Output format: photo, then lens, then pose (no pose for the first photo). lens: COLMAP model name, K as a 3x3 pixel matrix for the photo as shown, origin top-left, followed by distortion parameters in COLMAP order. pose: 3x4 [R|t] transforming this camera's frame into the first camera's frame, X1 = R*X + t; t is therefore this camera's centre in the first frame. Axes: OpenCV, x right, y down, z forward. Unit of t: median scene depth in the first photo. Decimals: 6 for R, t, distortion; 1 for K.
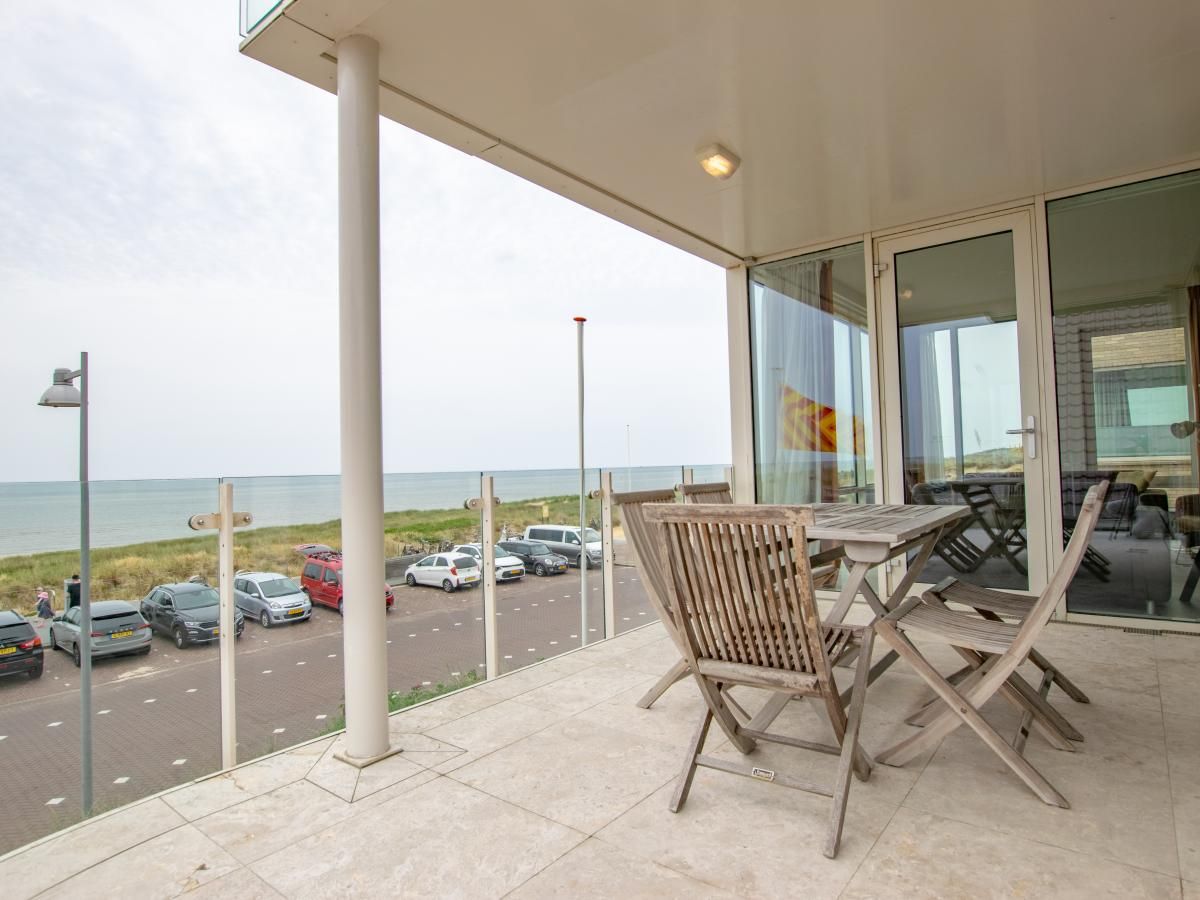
lens RADIAL K [[638.5, 0, 600.5], [0, 638.5, 446.6], [0, 0, 1]] dist [-0.002700, -0.000366]
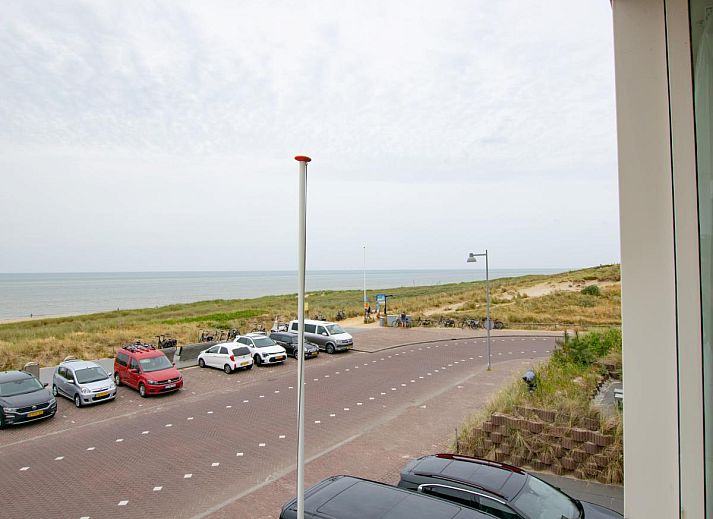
lens RADIAL K [[409.8, 0, 359.7], [0, 409.8, 256.9], [0, 0, 1]] dist [-0.036623, 0.015769]
pose [[0.999299, 0.020108, 0.031578, 0.006268], [-0.020045, 0.999796, -0.002307, -0.019745], [-0.031618, 0.001673, 0.999499, 0.125091]]
